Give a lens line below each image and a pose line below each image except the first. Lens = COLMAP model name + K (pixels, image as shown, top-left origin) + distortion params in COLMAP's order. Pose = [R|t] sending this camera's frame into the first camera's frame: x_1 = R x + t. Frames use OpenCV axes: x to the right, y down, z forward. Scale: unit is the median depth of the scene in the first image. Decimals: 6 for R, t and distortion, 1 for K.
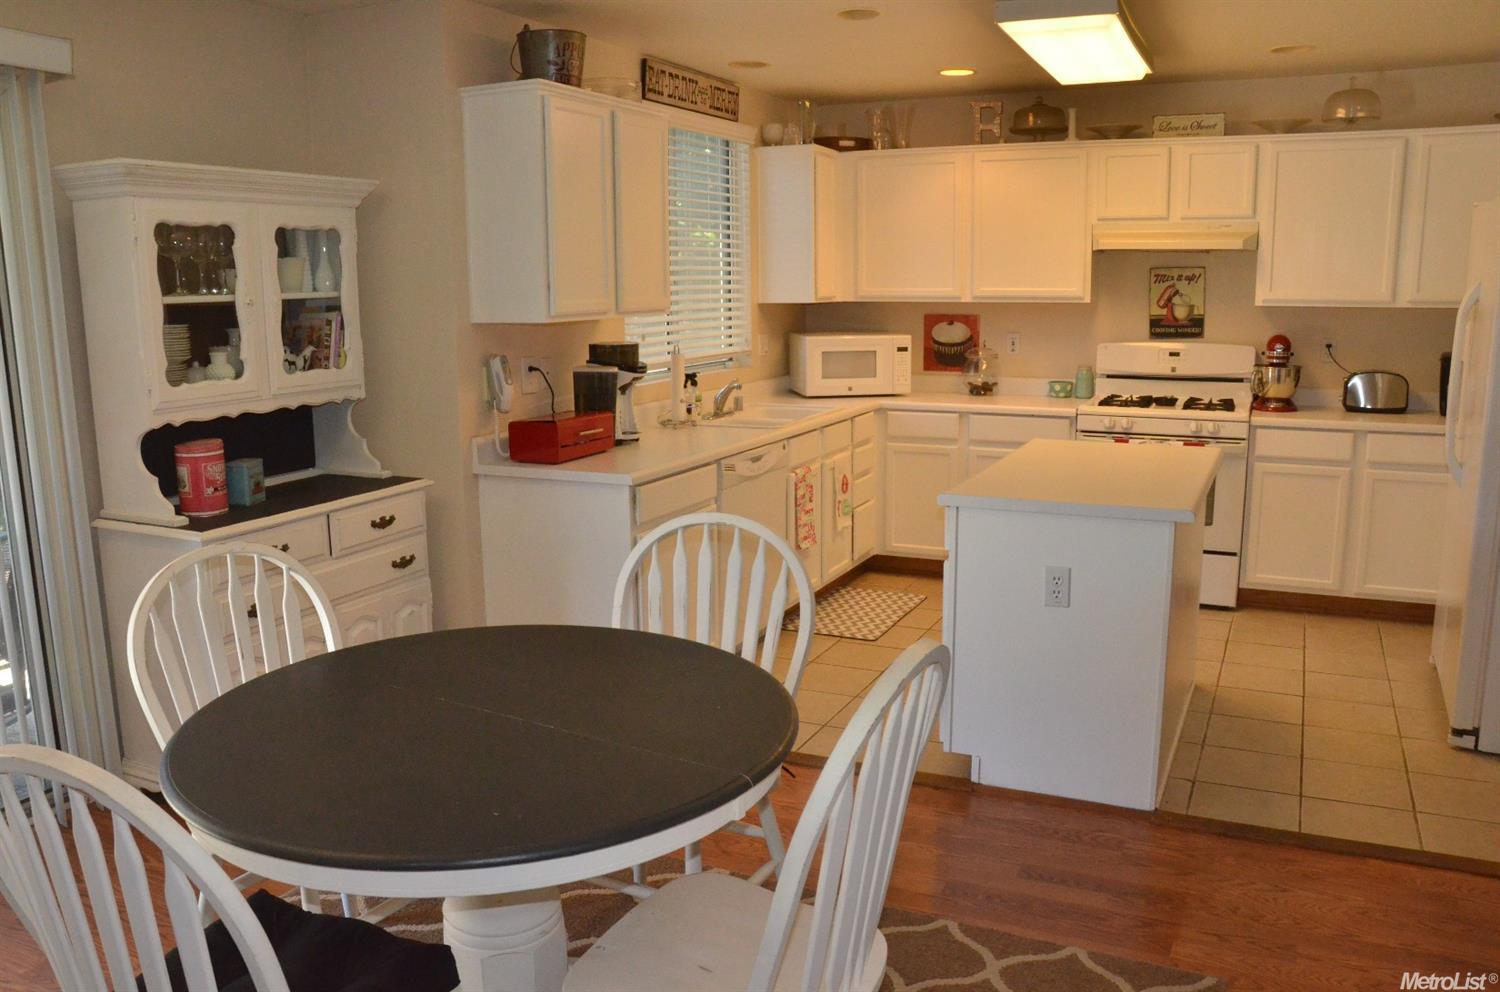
lens RADIAL K [[1179.0, 0, 747.1], [0, 1179.0, 497.1], [0, 0, 1]] dist [-0.137166, 0.086765]
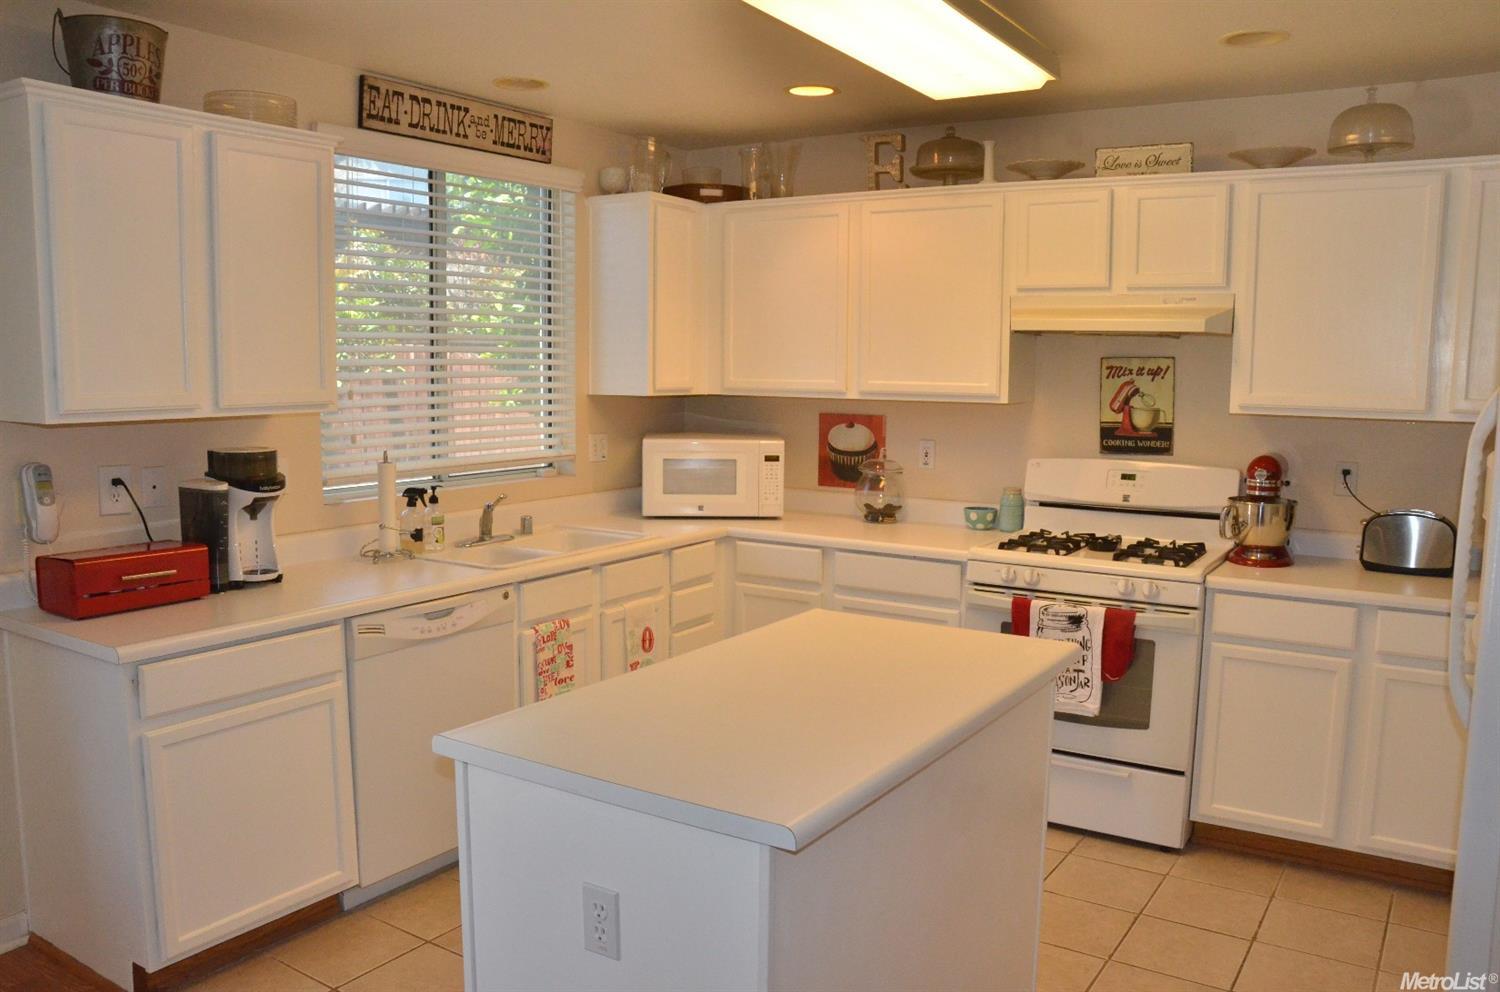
lens RADIAL K [[1179.0, 0, 745.1], [0, 1179.0, 503.0], [0, 0, 1]] dist [-0.137166, 0.086765]
pose [[0.990745, 0.036818, -0.130648, 0.236558], [-0.045028, 0.997155, -0.060452, -0.054700], [0.128051, 0.065776, 0.989584, 0.263768]]
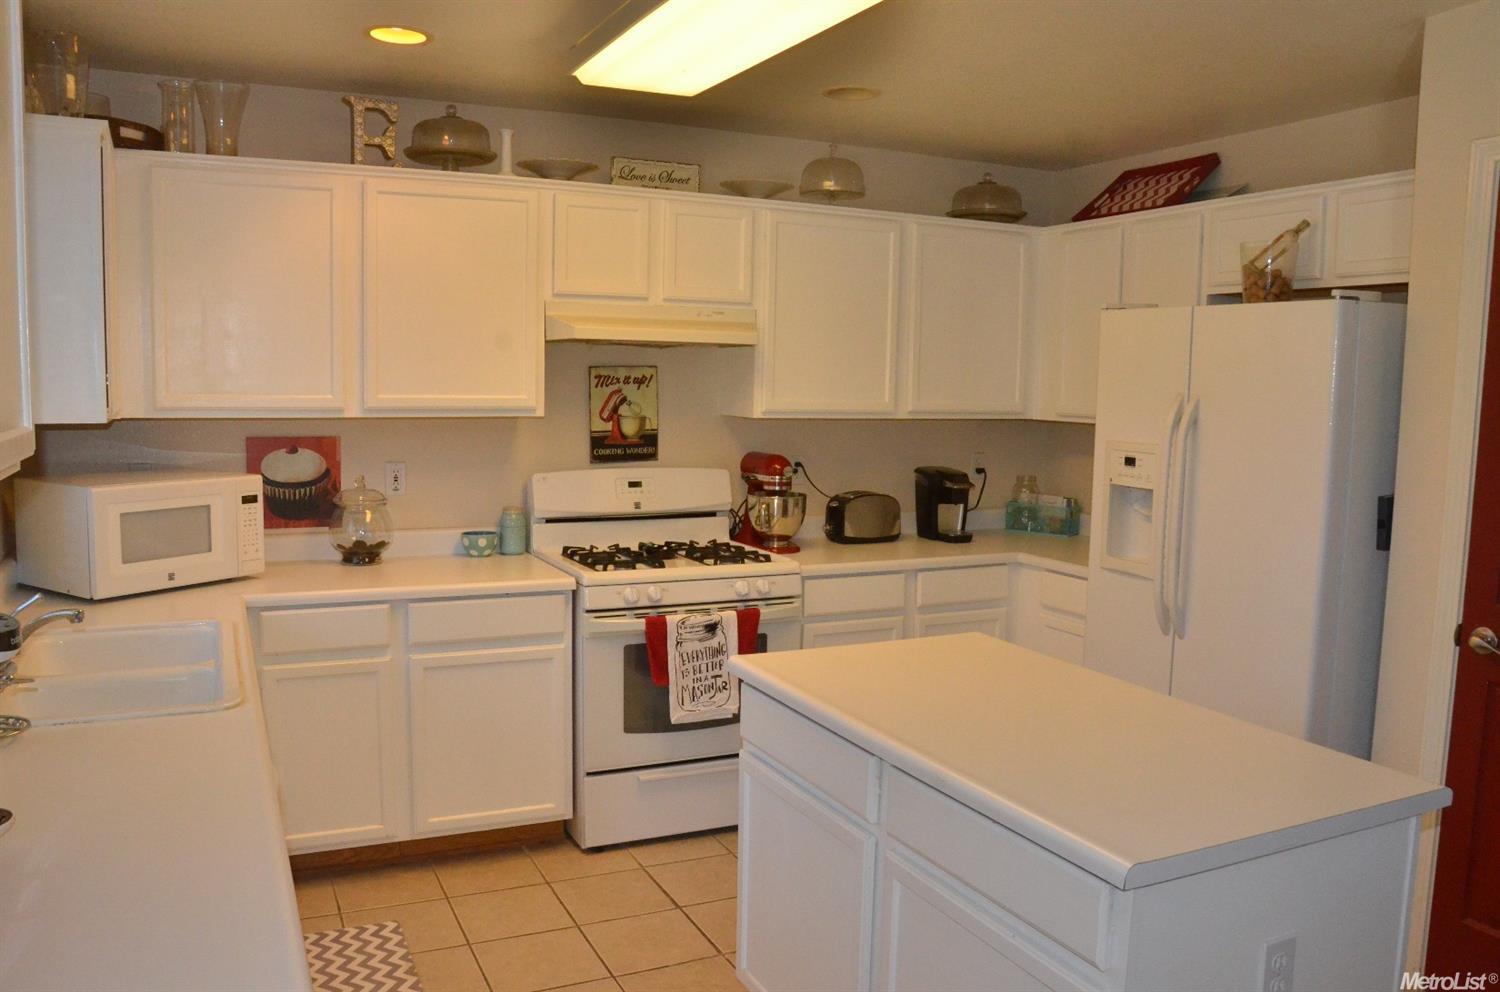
lens RADIAL K [[1179.0, 0, 738.5], [0, 1179.0, 494.0], [0, 0, 1]] dist [-0.137166, 0.086765]
pose [[0.637656, -0.052427, 0.768535, -0.165991], [0.117180, 0.992672, -0.029507, -0.091168], [-0.761356, 0.108872, 0.639127, 0.493870]]
